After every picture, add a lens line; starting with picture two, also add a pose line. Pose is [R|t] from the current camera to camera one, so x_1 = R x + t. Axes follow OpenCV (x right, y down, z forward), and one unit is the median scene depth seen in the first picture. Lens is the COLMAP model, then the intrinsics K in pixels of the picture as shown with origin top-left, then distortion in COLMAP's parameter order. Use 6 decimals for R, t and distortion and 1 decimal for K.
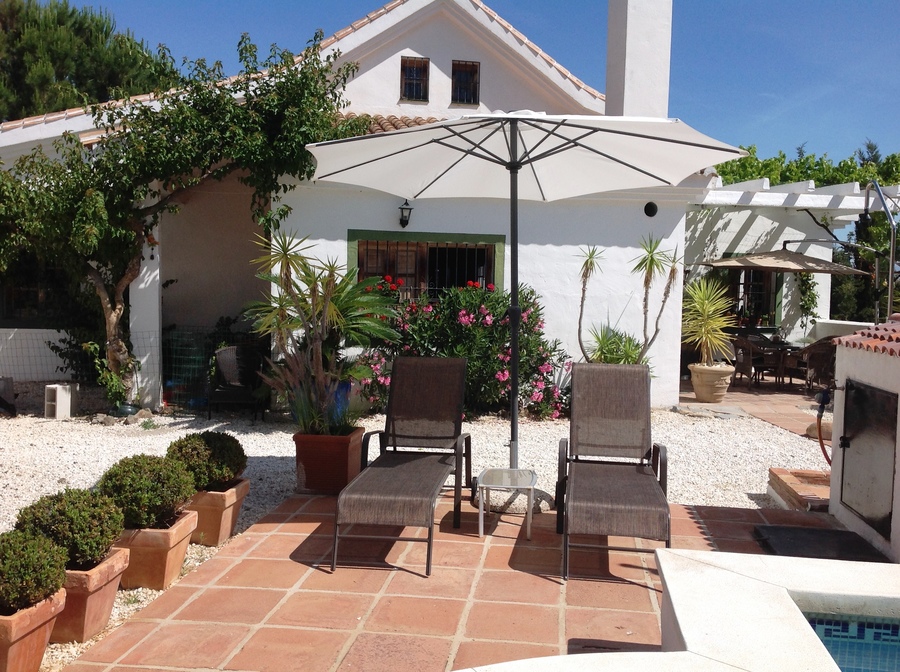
lens RADIAL K [[908.4, 0, 450.0], [0, 908.4, 336.0], [0, 0, 1]] dist [0.159217, 0.000489]
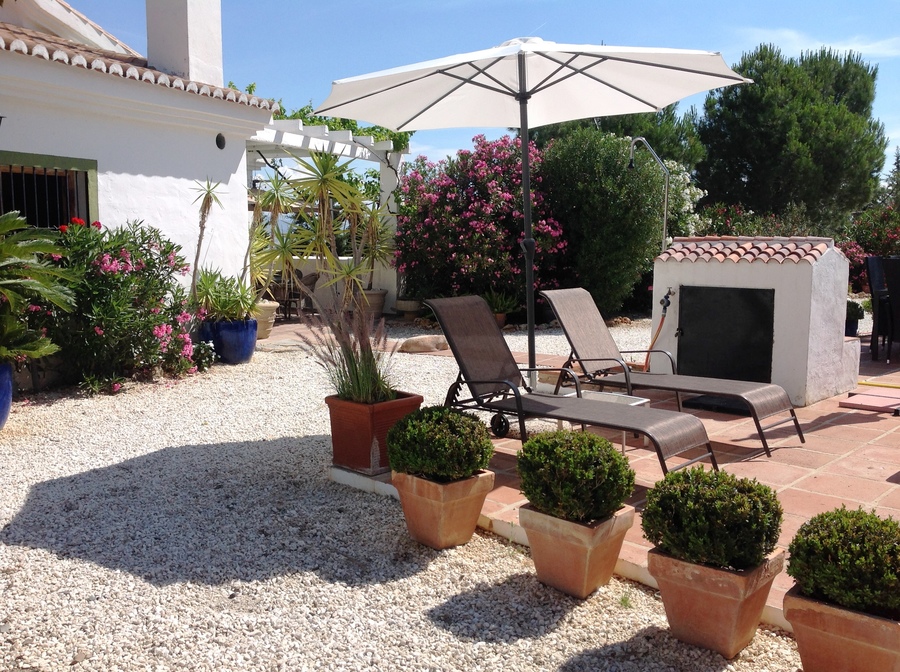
lens RADIAL K [[923.5, 0, 450.0], [0, 923.5, 336.0], [0, 0, 1]] dist [0.060365, 0.000104]
pose [[0.569894, -0.110038, 0.814317, -0.811799], [0.059549, 0.993918, 0.092632, -0.024789], [-0.819558, -0.004299, 0.572980, 0.472025]]
